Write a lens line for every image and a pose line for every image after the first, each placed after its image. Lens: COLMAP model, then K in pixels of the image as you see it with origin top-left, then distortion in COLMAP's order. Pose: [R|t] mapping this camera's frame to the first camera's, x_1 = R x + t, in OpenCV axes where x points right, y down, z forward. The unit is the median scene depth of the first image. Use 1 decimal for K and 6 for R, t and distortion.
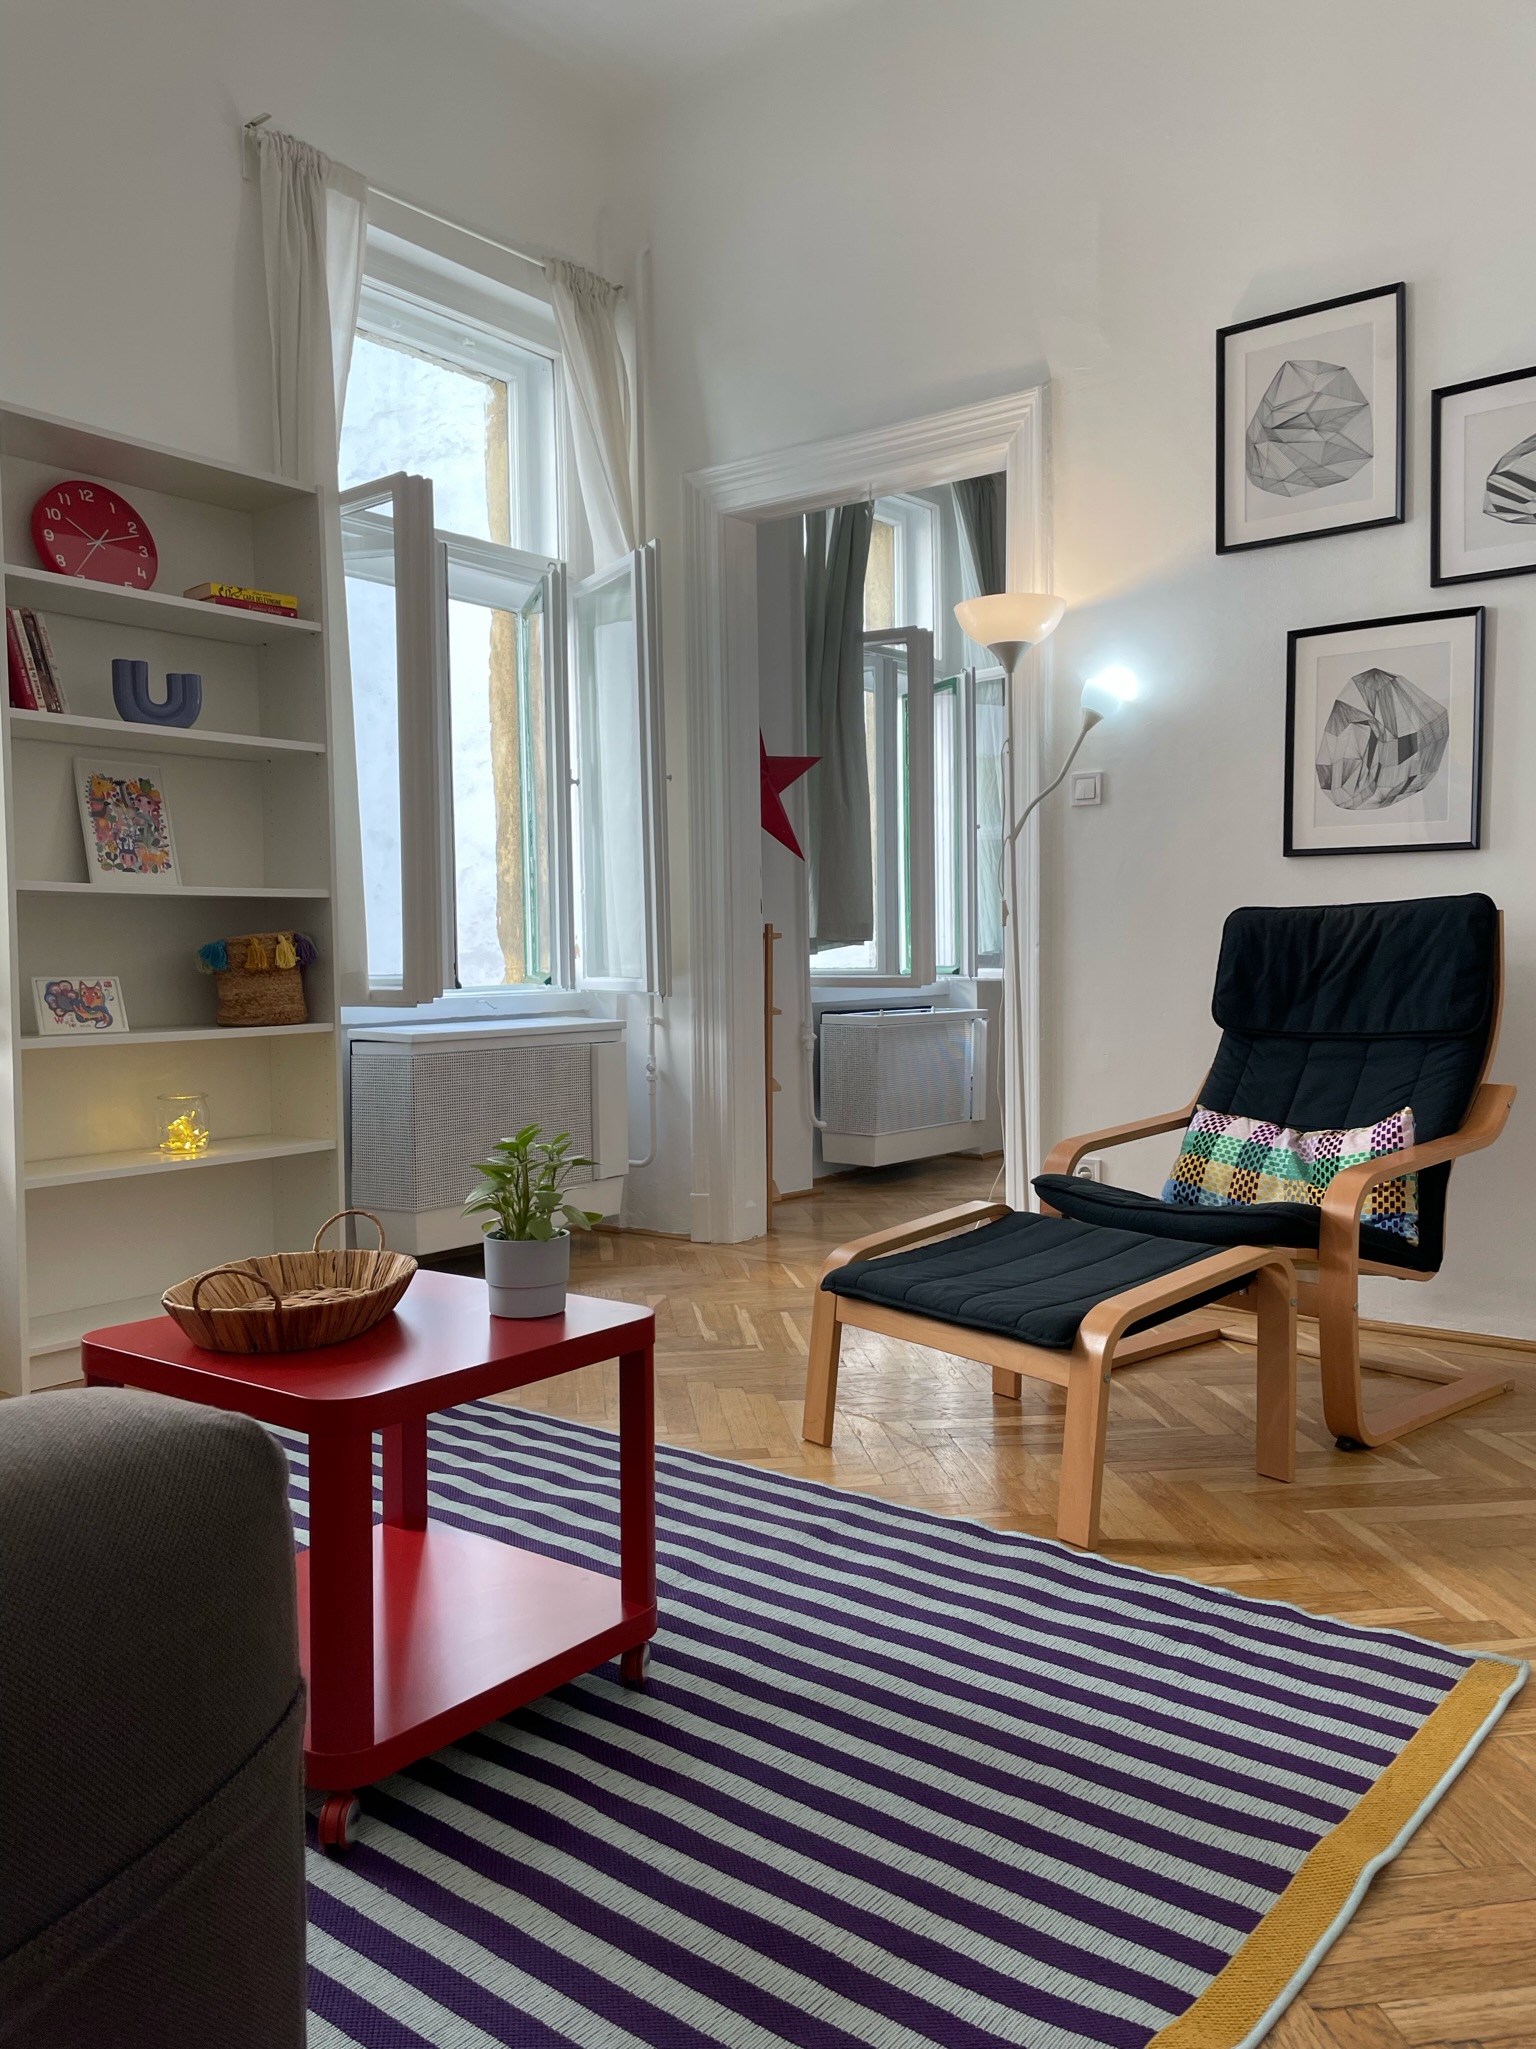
lens RADIAL K [[1573.2, 0, 771.2], [0, 1573.2, 1020.8], [0, 0, 1]] dist [0.078431, -0.104101]
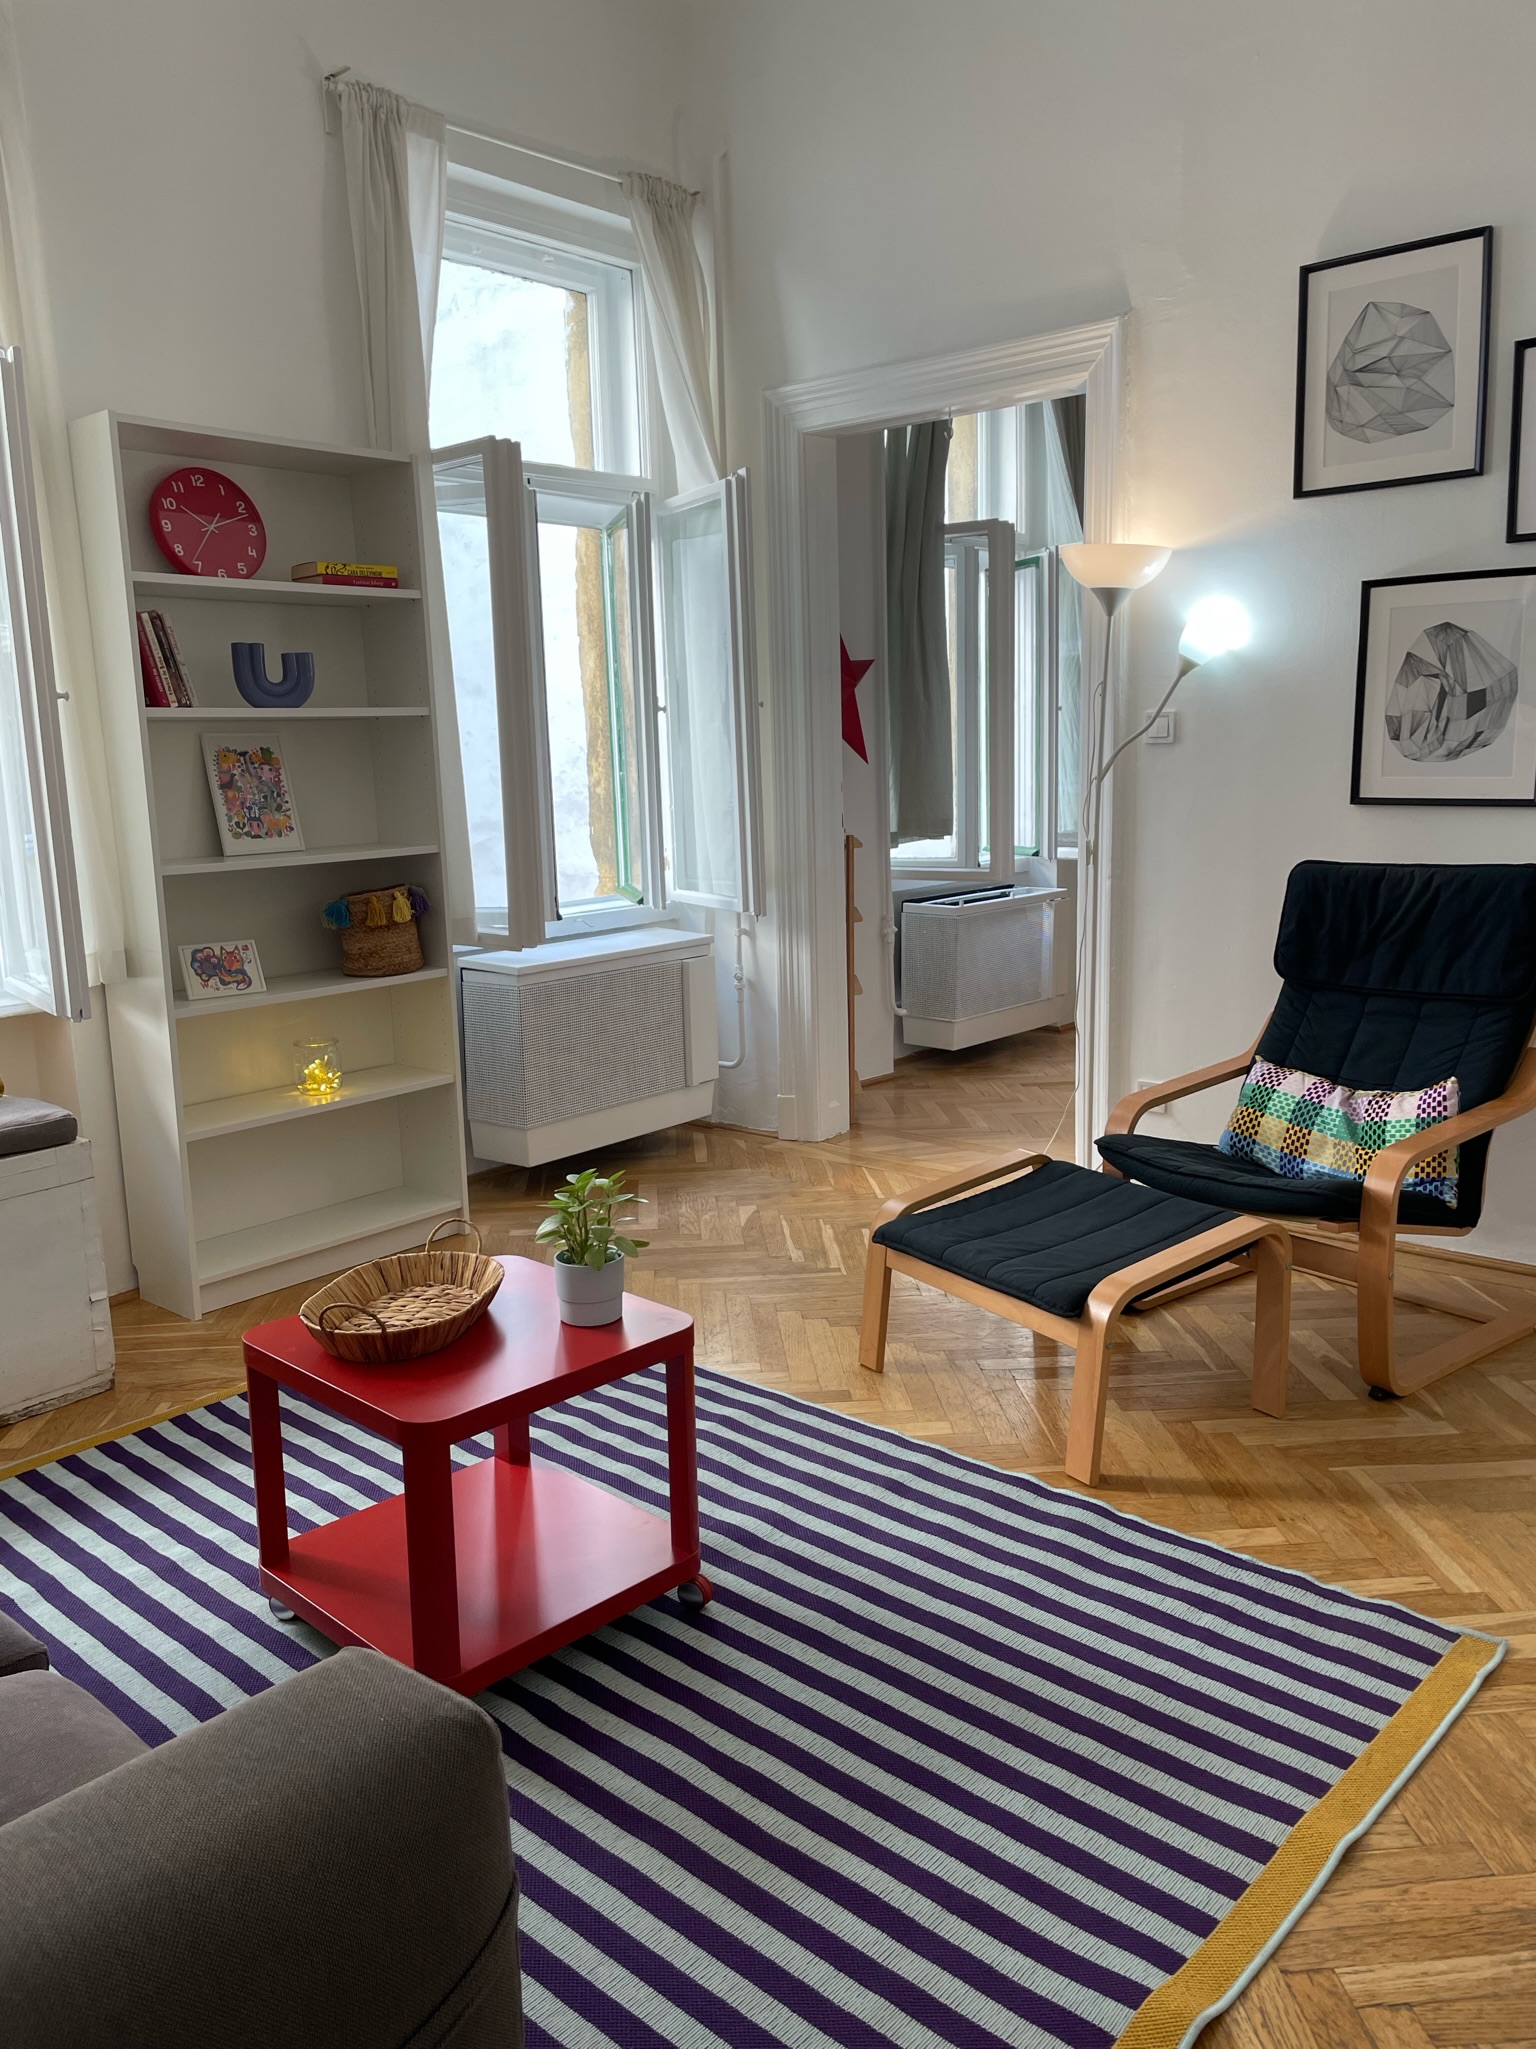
lens RADIAL K [[1573.2, 0, 759.6], [0, 1573.2, 1021.0], [0, 0, 1]] dist [0.078431, -0.104101]
pose [[0.998023, -0.005634, -0.062600, 0.004341], [0.013775, 0.991368, 0.130383, -0.105950], [0.061325, -0.130987, 0.989485, -0.062647]]
